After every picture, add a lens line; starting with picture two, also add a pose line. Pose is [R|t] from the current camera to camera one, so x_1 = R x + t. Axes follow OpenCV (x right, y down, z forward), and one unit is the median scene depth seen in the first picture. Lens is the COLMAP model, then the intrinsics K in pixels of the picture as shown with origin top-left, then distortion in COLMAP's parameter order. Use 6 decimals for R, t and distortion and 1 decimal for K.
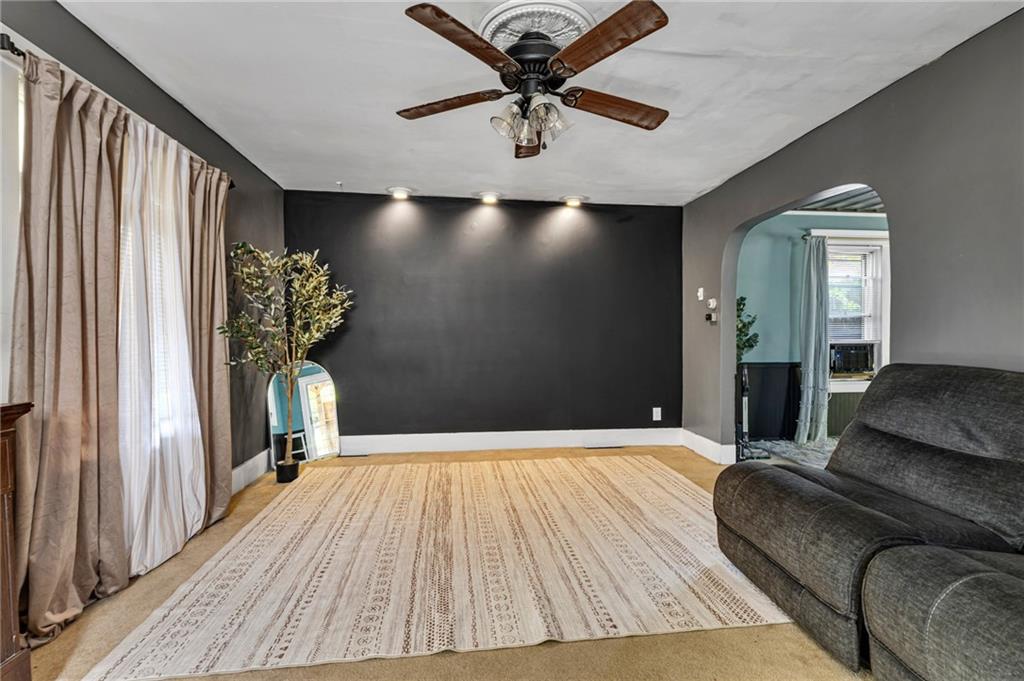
lens RADIAL K [[457.2, 0, 509.2], [0, 457.2, 337.6], [0, 0, 1]] dist [0.004836, 0.000408]
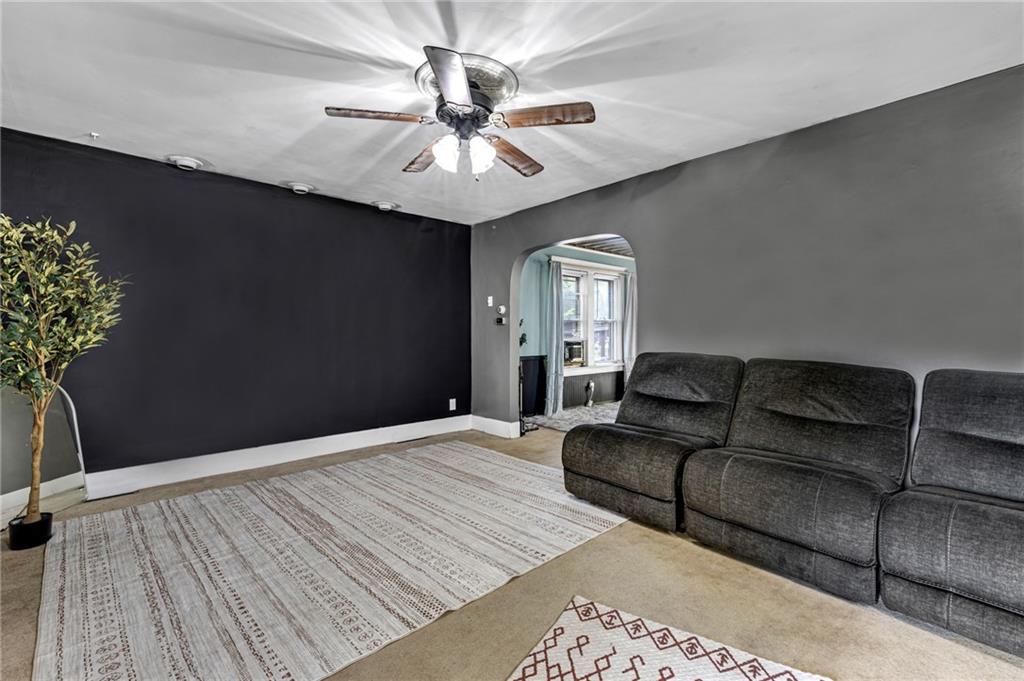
lens RADIAL K [[457.2, 0, 509.2], [0, 457.2, 337.6], [0, 0, 1]] dist [0.004836, 0.000408]
pose [[0.807995, -0.007968, 0.589136, -0.453730], [0.008044, 0.999965, 0.002492, -0.003395], [-0.589135, 0.002725, 0.808030, -0.011130]]
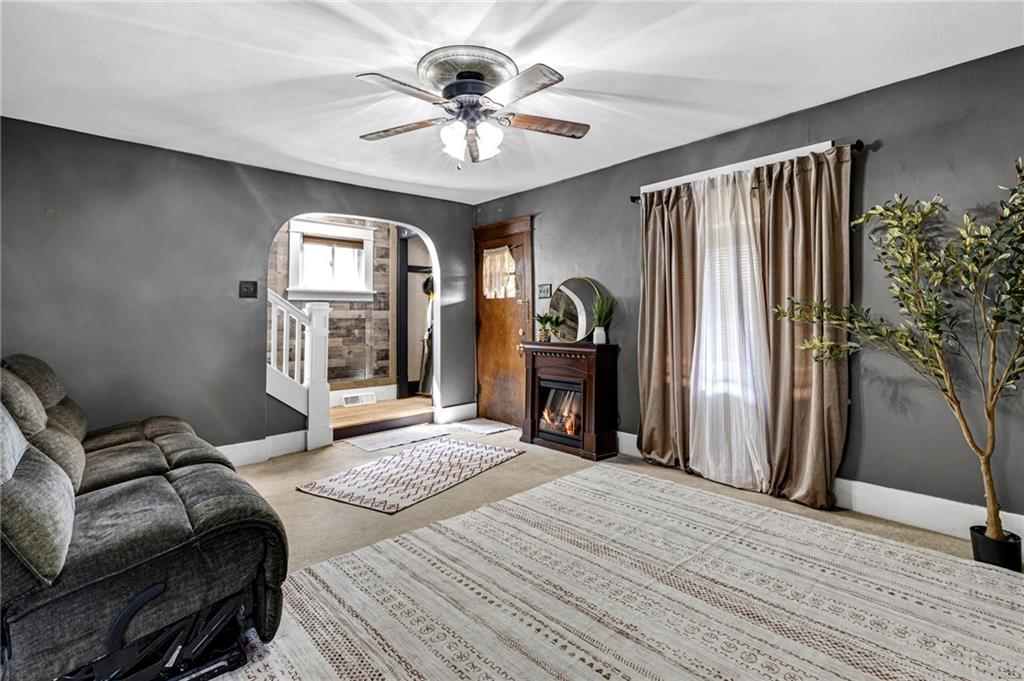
lens RADIAL K [[474.3, 0, 515.8], [0, 474.3, 297.4], [0, 0, 1]] dist [0.001866, -0.000030]
pose [[-0.802054, -0.020634, -0.596895, 0.569390], [0.002939, 0.999255, -0.038493, -0.014579], [0.597244, -0.032628, -0.801396, 1.686076]]
